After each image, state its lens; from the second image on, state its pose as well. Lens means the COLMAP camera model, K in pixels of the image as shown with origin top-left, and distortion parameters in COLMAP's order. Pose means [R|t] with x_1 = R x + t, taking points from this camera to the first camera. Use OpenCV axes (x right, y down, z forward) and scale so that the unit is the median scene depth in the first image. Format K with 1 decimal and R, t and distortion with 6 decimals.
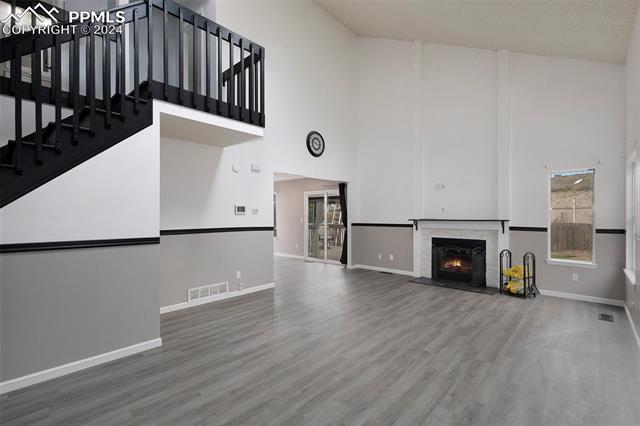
lens RADIAL K [[299.3, 0, 322.8], [0, 299.3, 213.7], [0, 0, 1]] dist [0.010650, 0.000106]
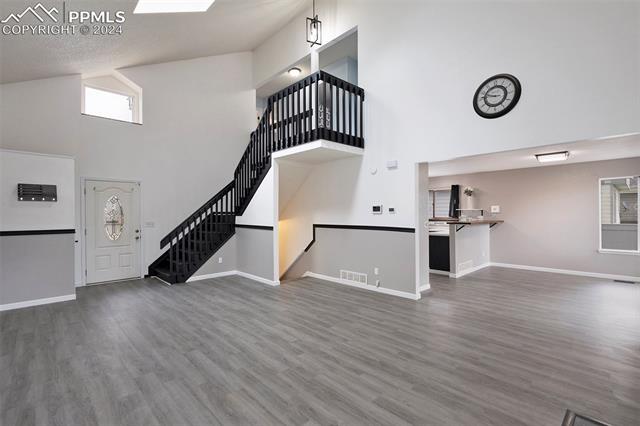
lens RADIAL K [[299.3, 0, 322.8], [0, 299.3, 213.7], [0, 0, 1]] dist [0.010650, 0.000106]
pose [[-0.083912, 0.000199, -0.996473, 1.037302], [0.004870, 0.999988, -0.000211, 0.001413], [0.996461, -0.004871, -0.083912, 1.203298]]
